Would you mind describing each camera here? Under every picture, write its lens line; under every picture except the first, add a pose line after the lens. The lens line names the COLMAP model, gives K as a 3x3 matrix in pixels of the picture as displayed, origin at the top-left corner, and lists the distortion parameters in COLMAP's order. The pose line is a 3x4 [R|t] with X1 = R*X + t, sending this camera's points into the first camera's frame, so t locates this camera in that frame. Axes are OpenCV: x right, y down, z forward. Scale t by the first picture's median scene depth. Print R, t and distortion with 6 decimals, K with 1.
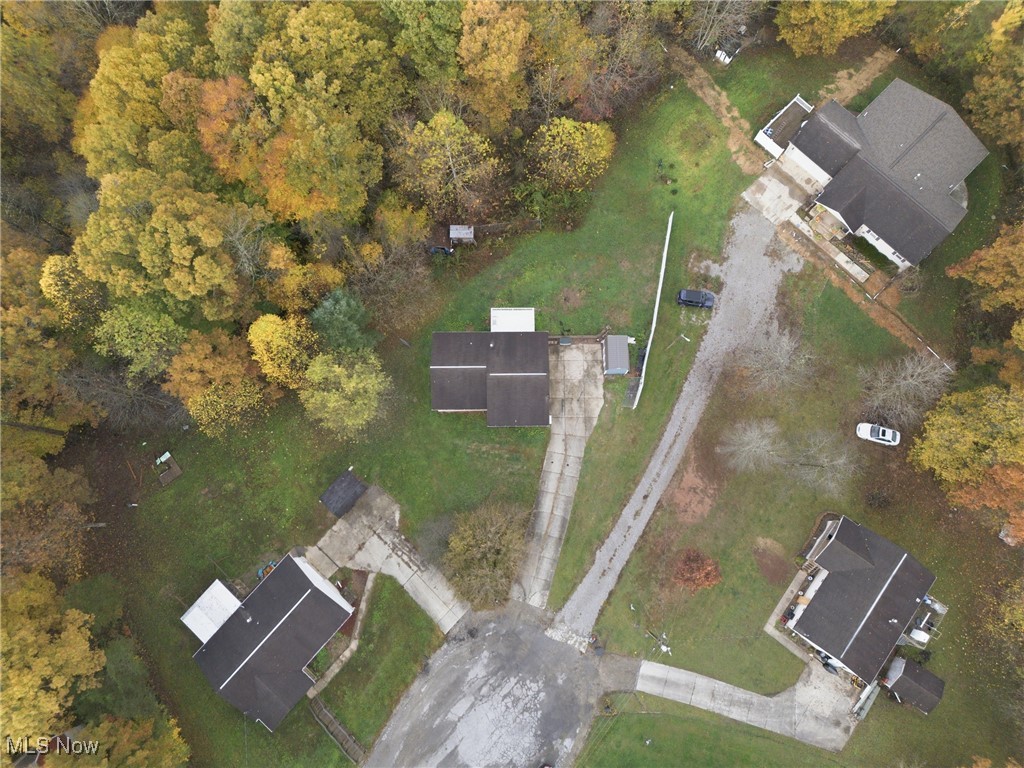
lens RADIAL K [[716.7, 0, 507.9], [0, 716.7, 385.2], [0, 0, 1]] dist [0.025169, -0.003166]
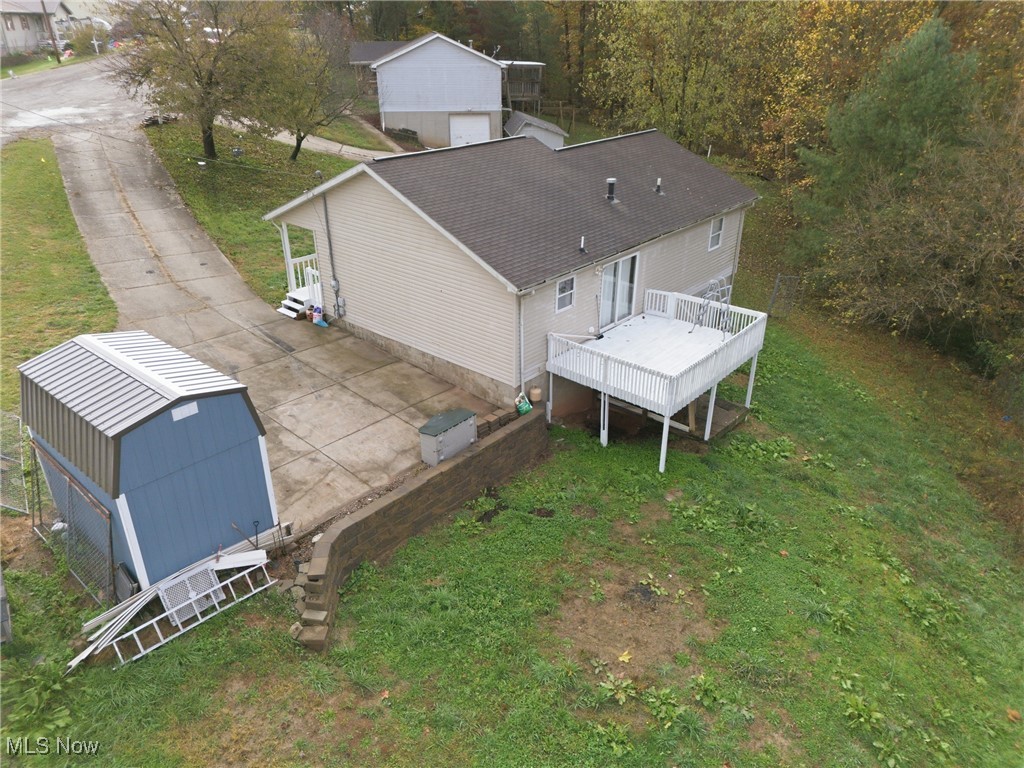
lens RADIAL K [[716.7, 0, 507.9], [0, 716.7, 385.2], [0, 0, 1]] dist [0.025169, -0.003166]
pose [[-0.662461, 0.350405, -0.662088, 0.198205], [-0.733062, -0.121359, 0.669247, -0.206675], [0.154157, 0.928702, 0.337264, 0.937803]]
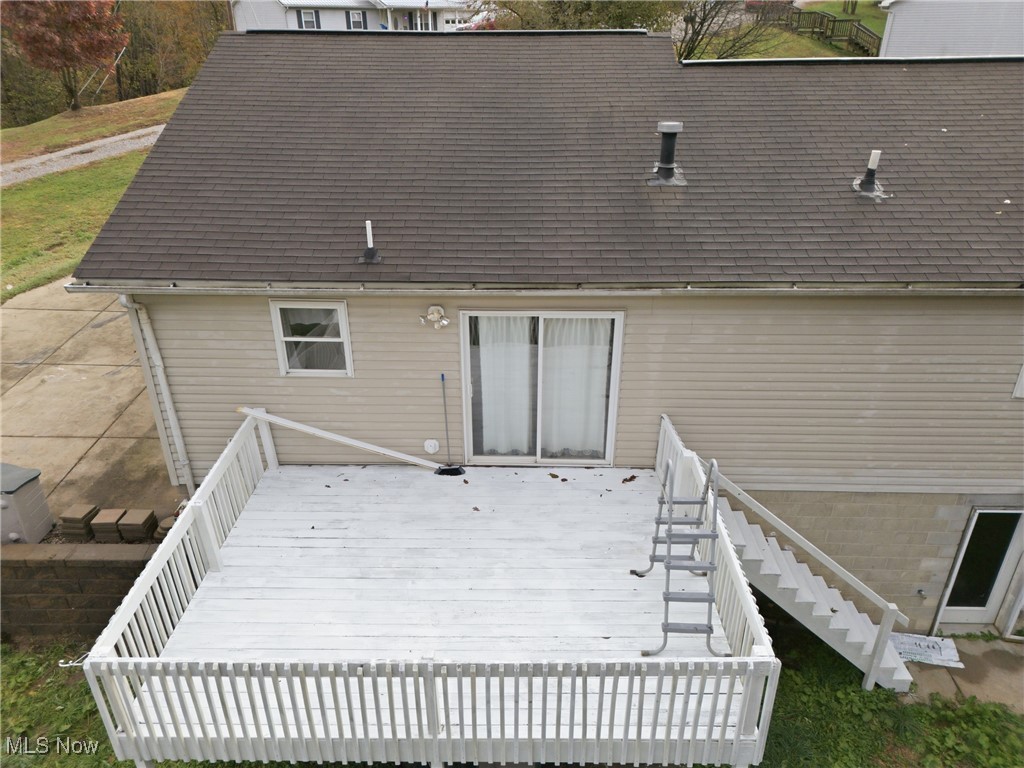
lens RADIAL K [[716.7, 0, 507.9], [0, 716.7, 385.2], [0, 0, 1]] dist [0.025169, -0.003166]
pose [[-0.999436, 0.005557, 0.033115, -0.002451], [0.030378, -0.270512, 0.962237, -0.161281], [0.014306, 0.962700, 0.270191, 0.969592]]
